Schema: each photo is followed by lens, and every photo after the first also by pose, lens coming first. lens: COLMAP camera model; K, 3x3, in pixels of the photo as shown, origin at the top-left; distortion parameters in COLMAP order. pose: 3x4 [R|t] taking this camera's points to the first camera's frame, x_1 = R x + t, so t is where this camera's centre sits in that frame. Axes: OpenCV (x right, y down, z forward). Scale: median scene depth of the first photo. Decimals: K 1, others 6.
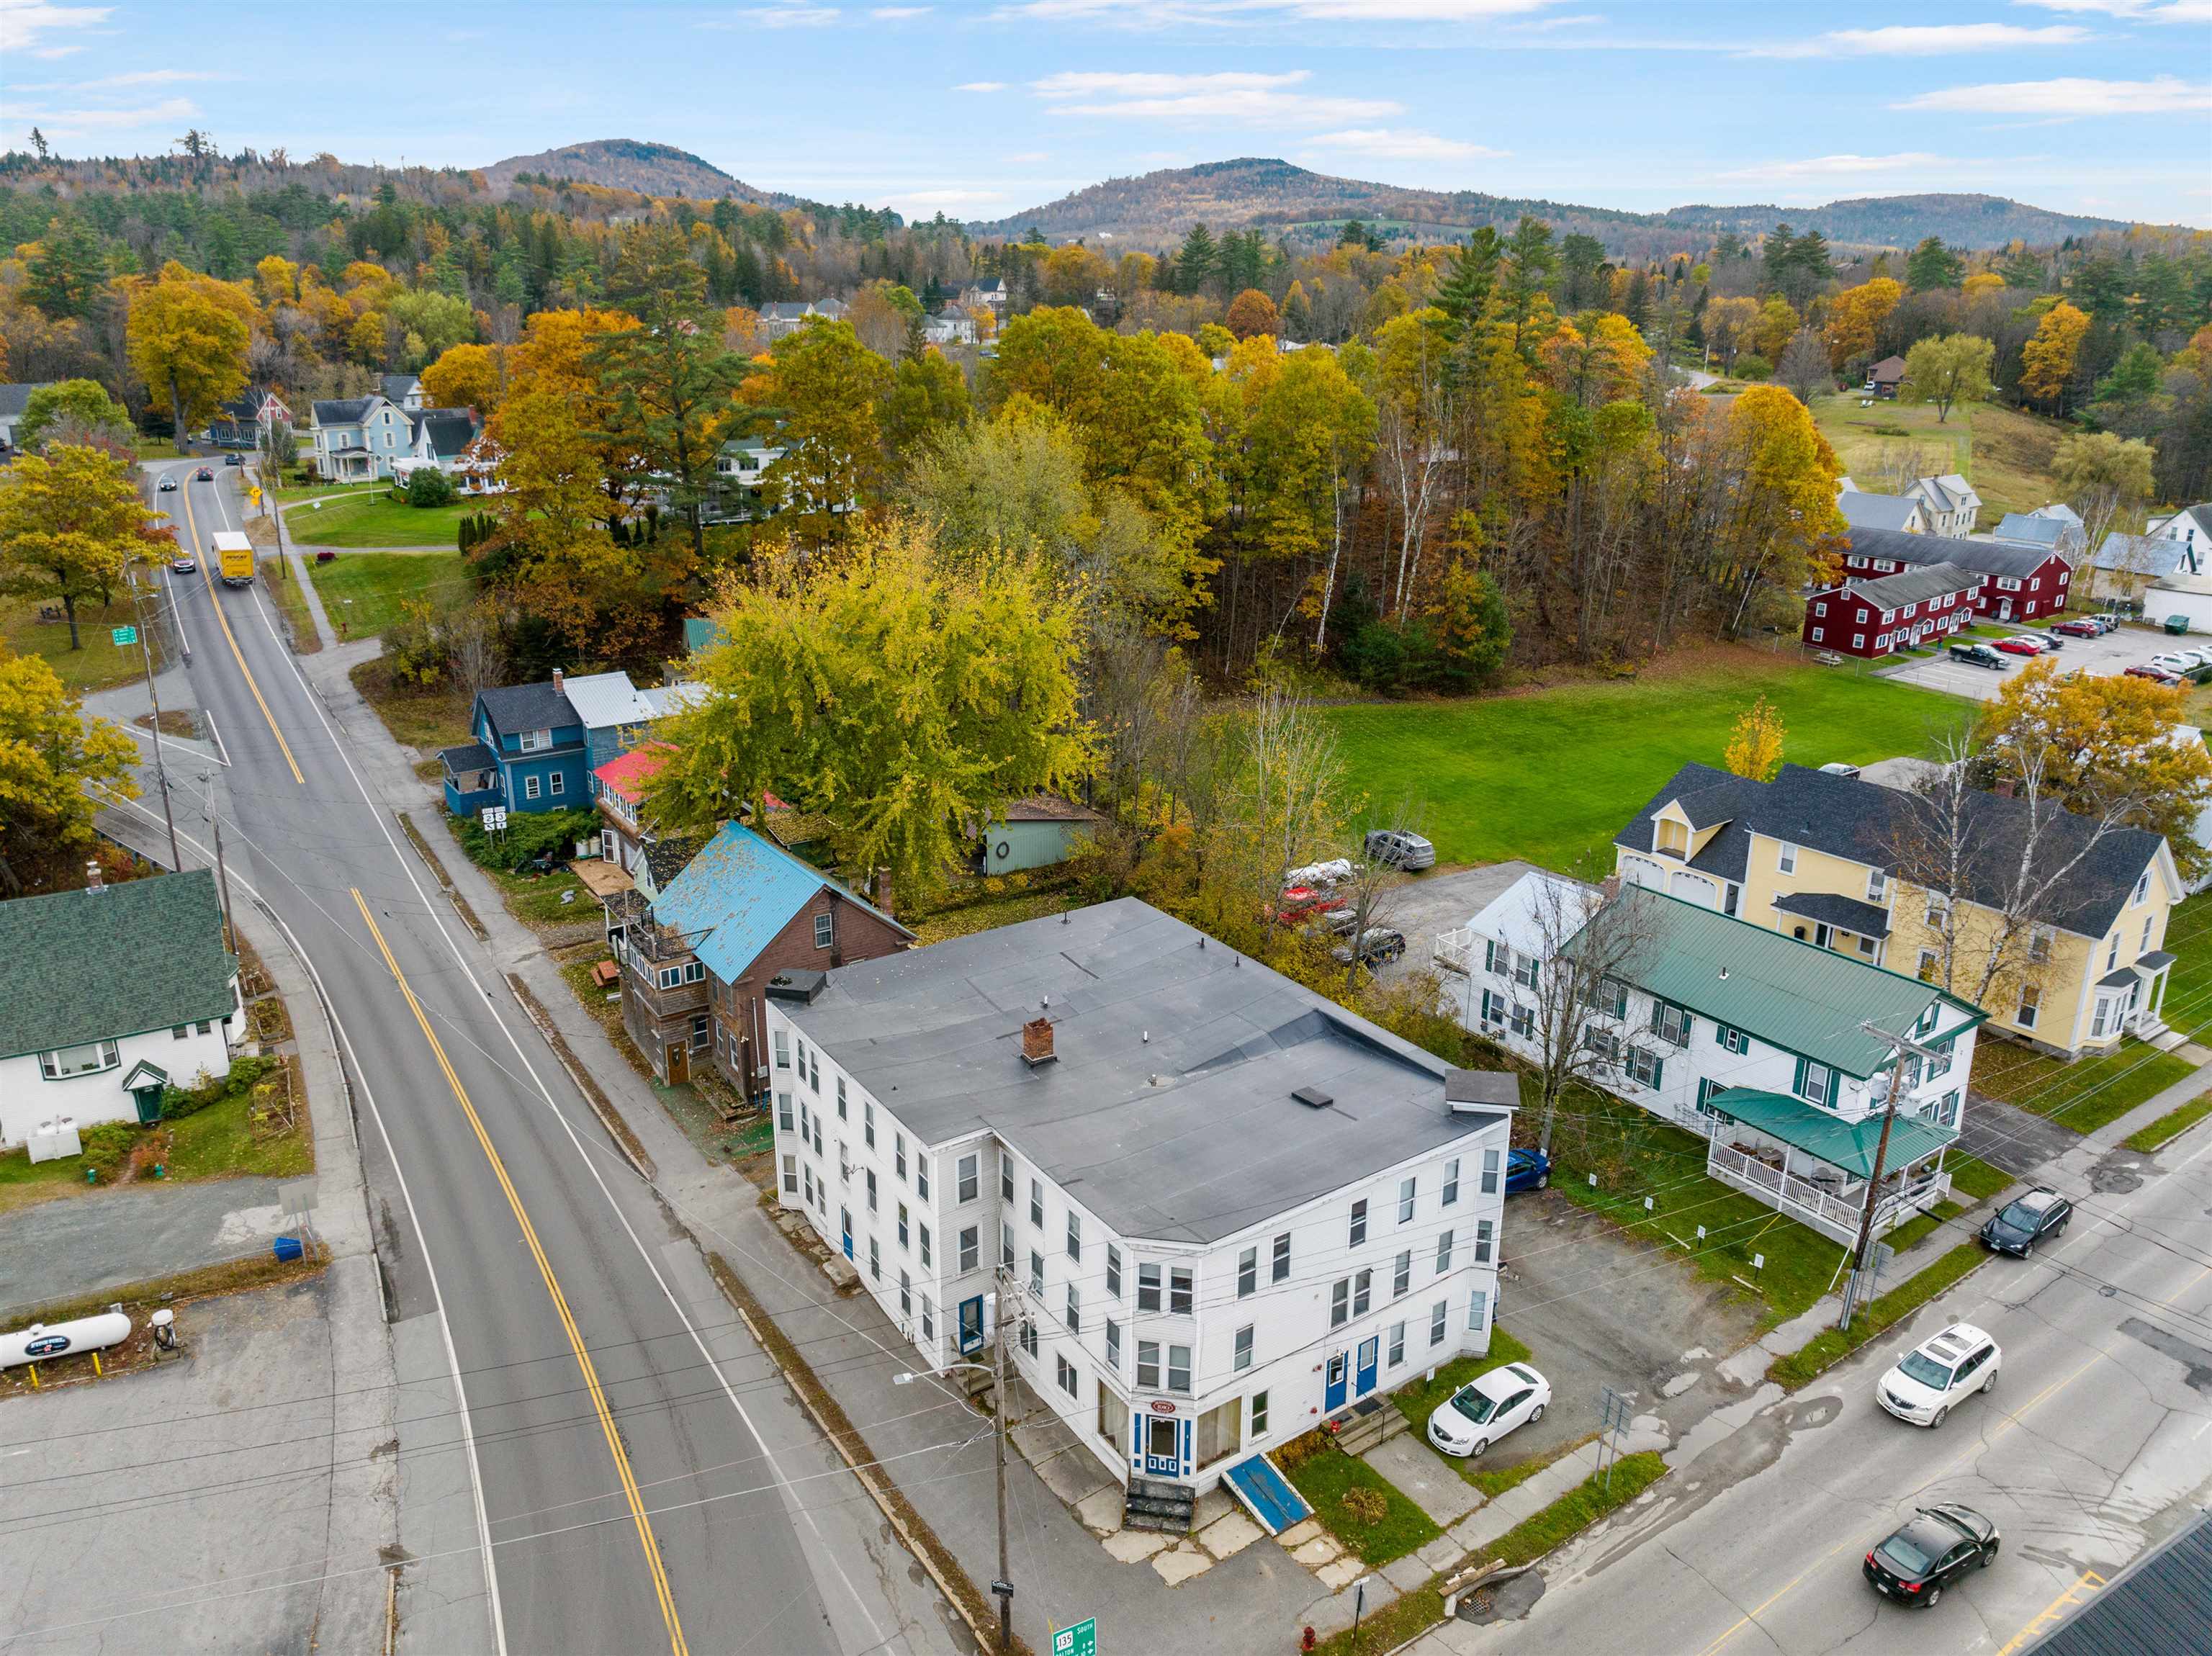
lens RADIAL K [[1575.1, 0, 1096.3], [0, 1575.1, 816.8], [0, 0, 1]] dist [-0.040801, 0.007582]
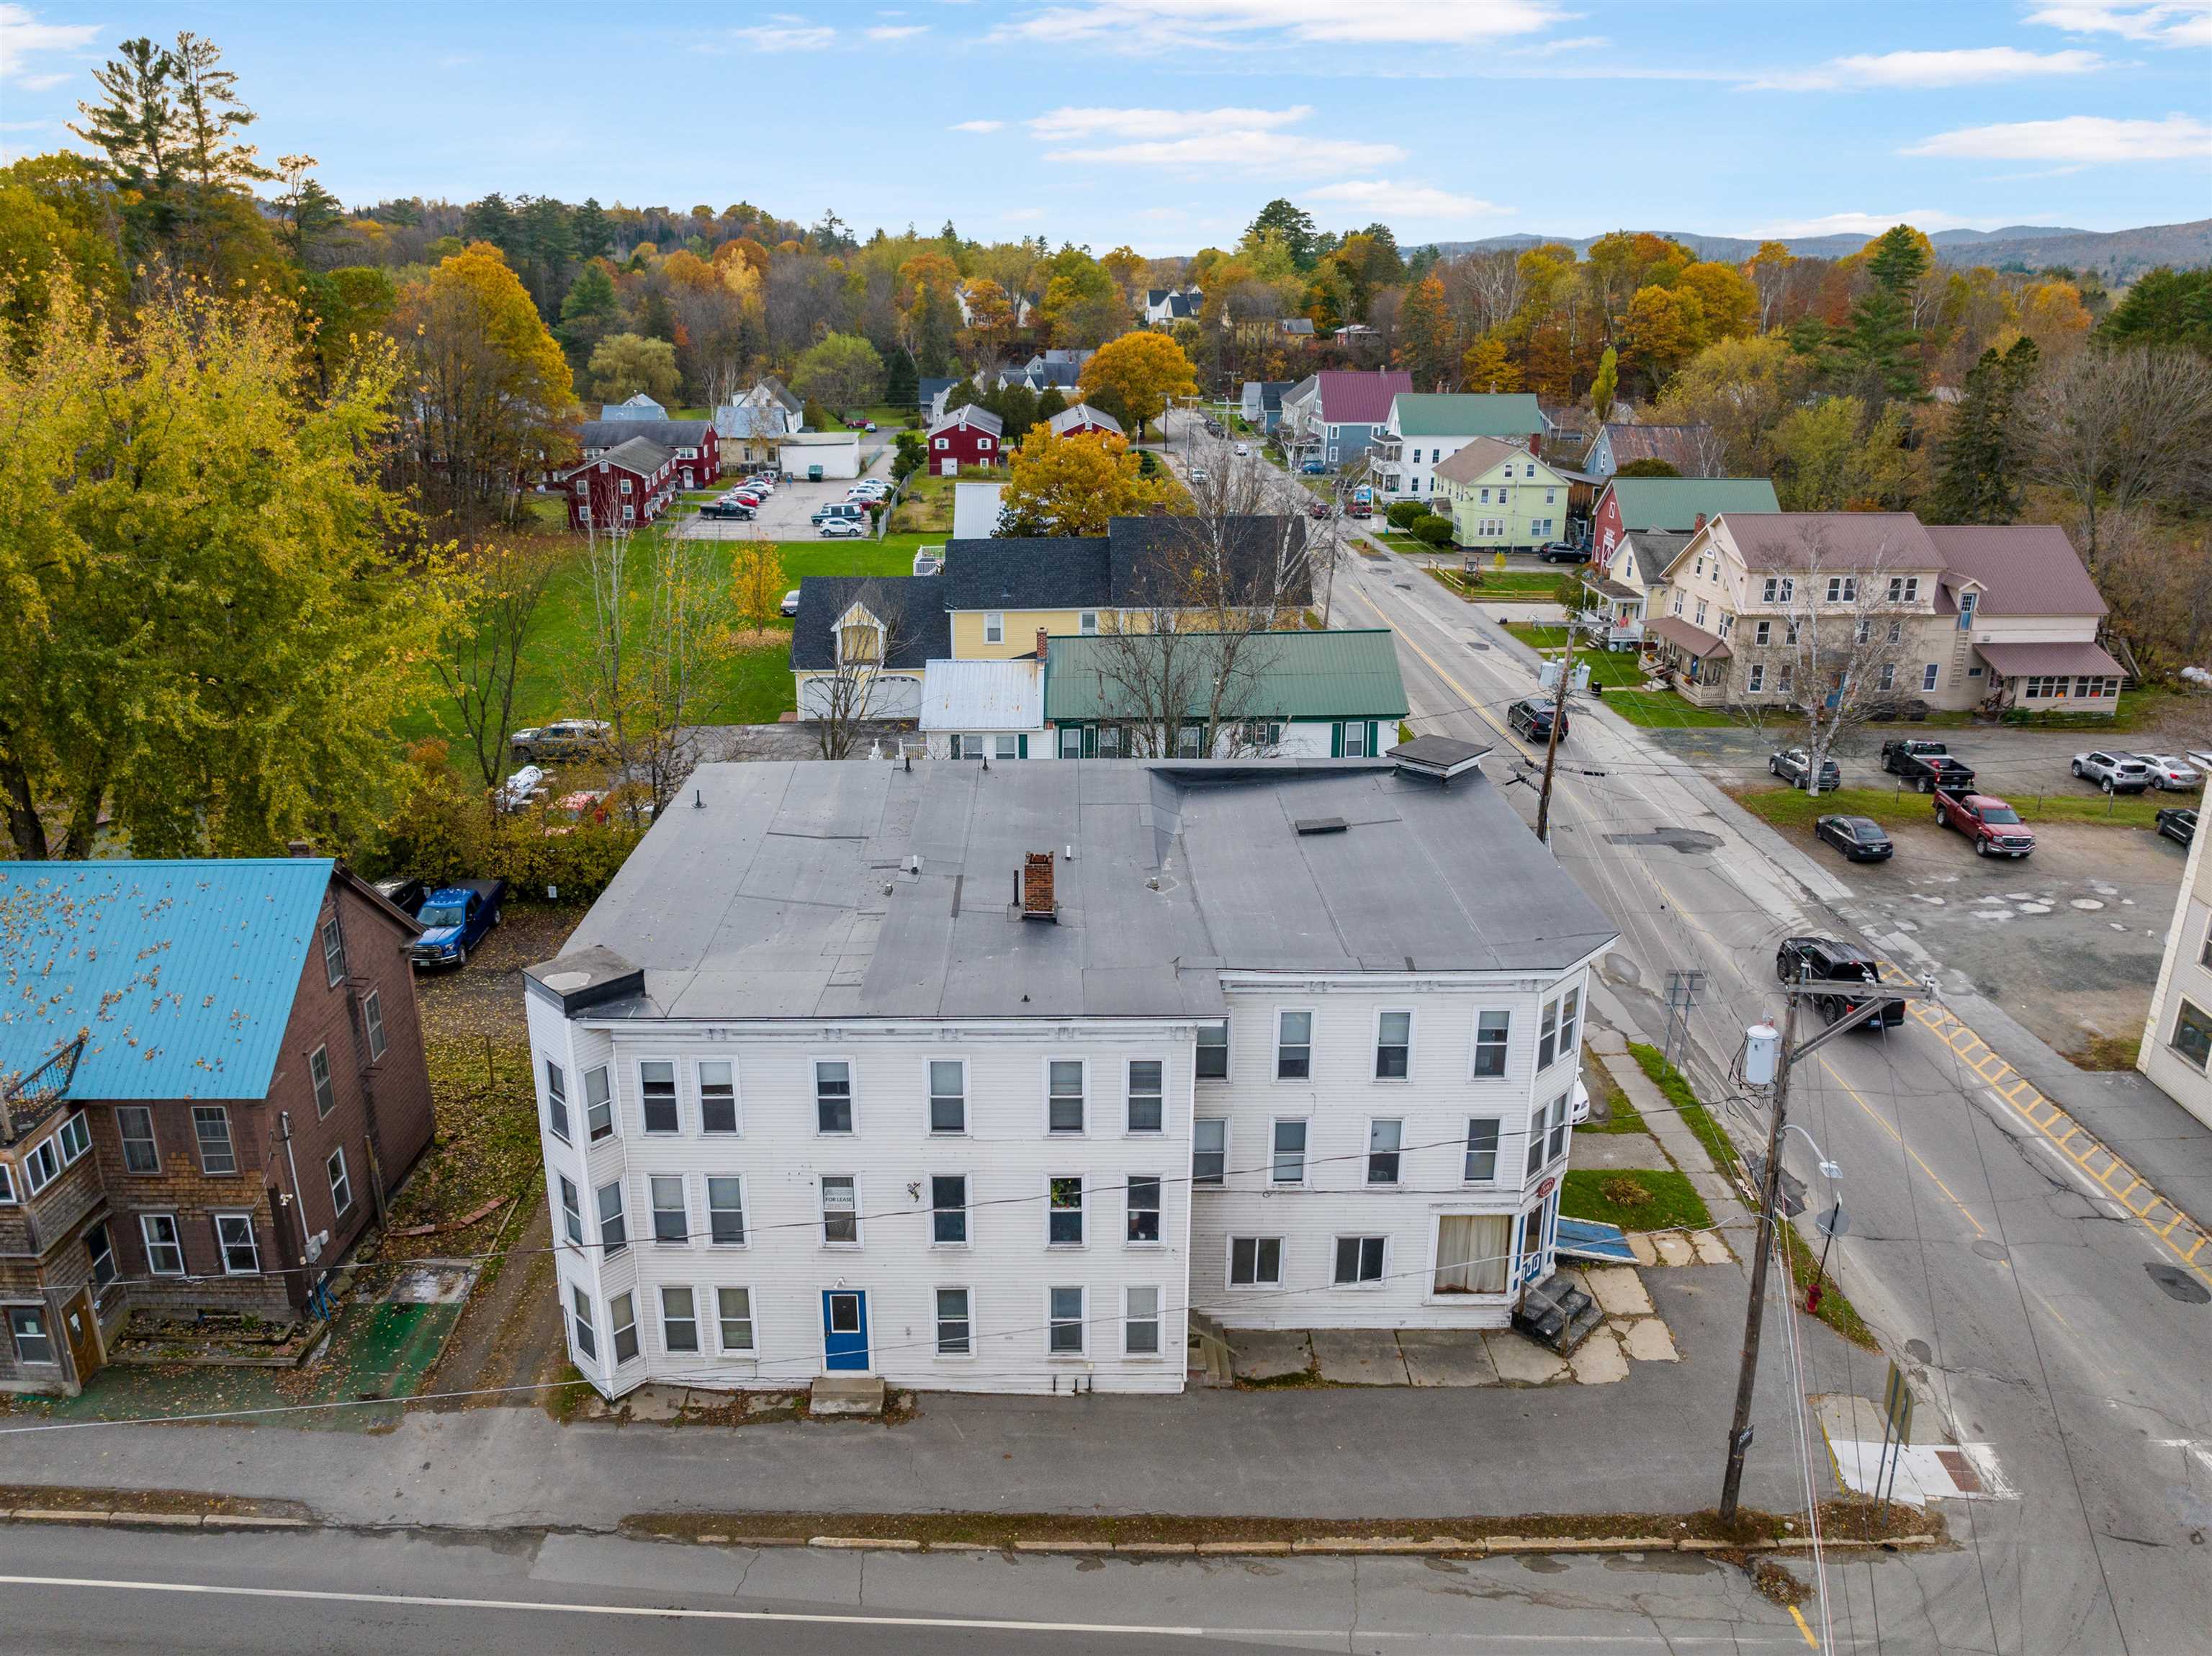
lens RADIAL K [[1575.1, 0, 1088.3], [0, 1575.1, 830.8], [0, 0, 1]] dist [-0.040801, 0.007582]
pose [[0.548723, -0.274495, 0.789655, -0.475711], [0.264850, 0.952984, 0.147228, 0.025779], [-0.792942, 0.128353, 0.595624, 0.514374]]
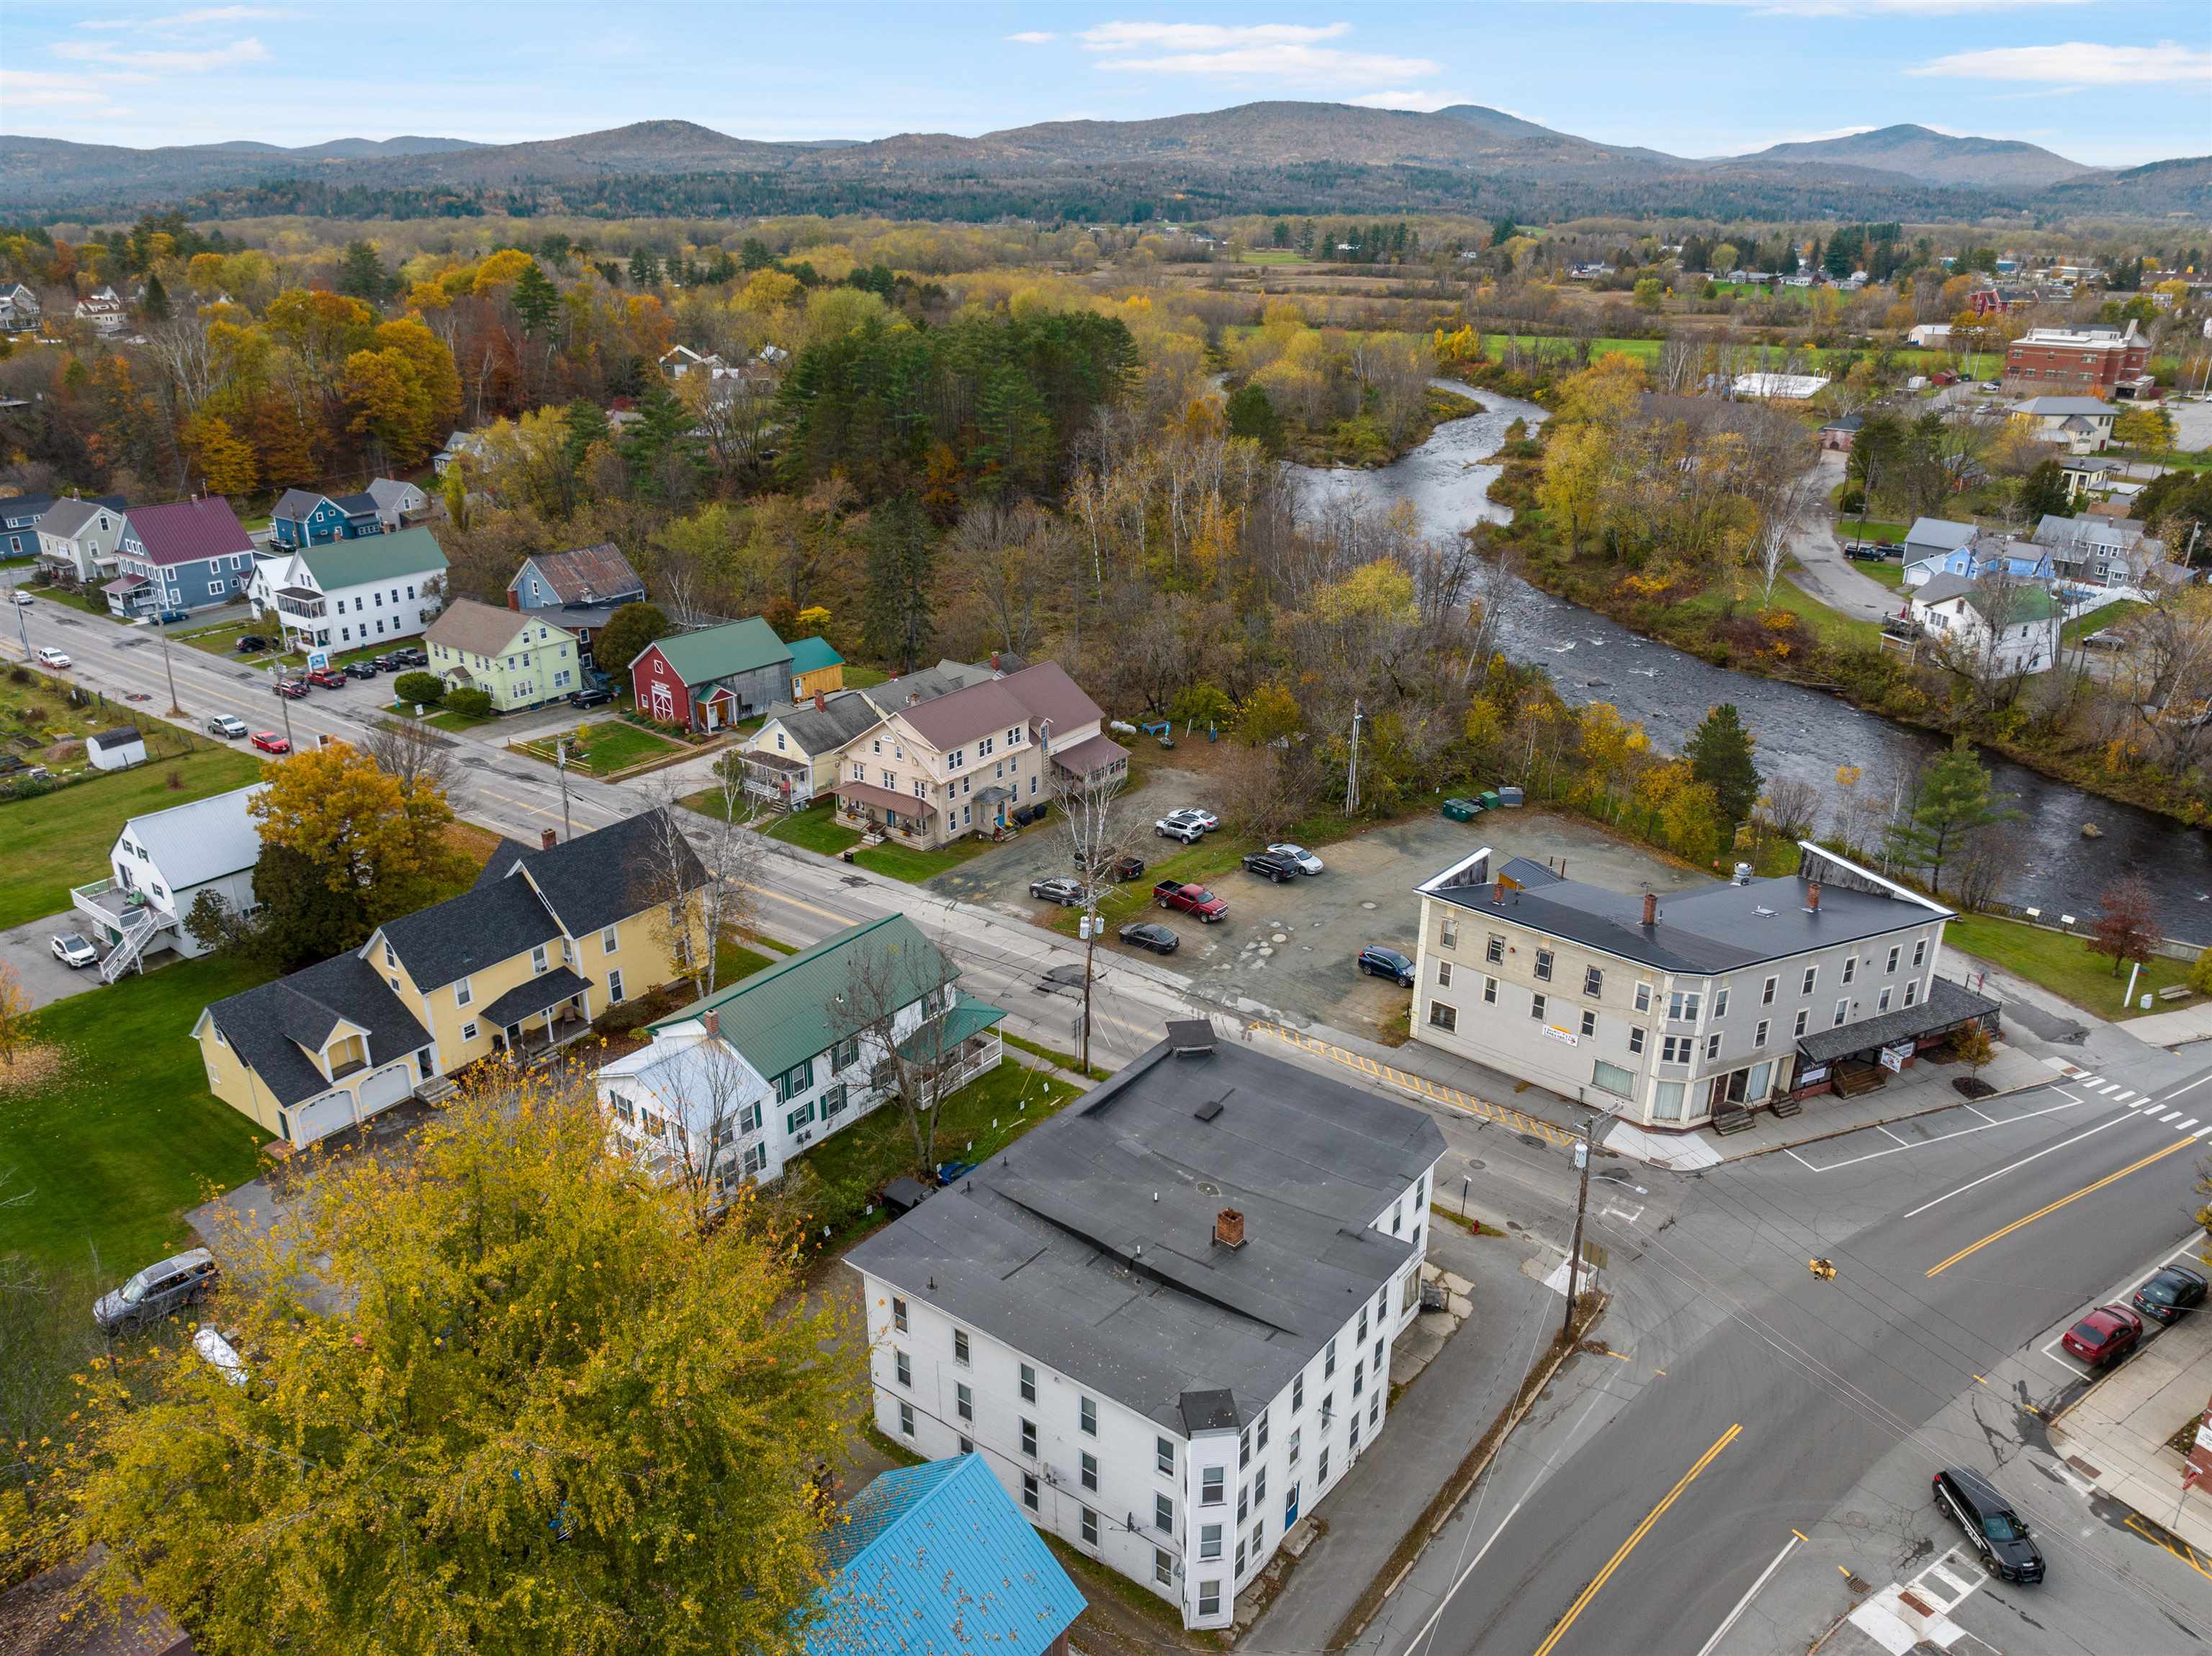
lens RADIAL K [[1575.1, 0, 1129.3], [0, 1575.1, 793.8], [0, 0, 1]] dist [-0.040801, 0.007582]
pose [[-0.327766, -0.335439, 0.883204, -0.805786], [0.291733, 0.853225, 0.432318, -0.562049], [-0.898588, 0.399359, -0.181800, 1.008332]]
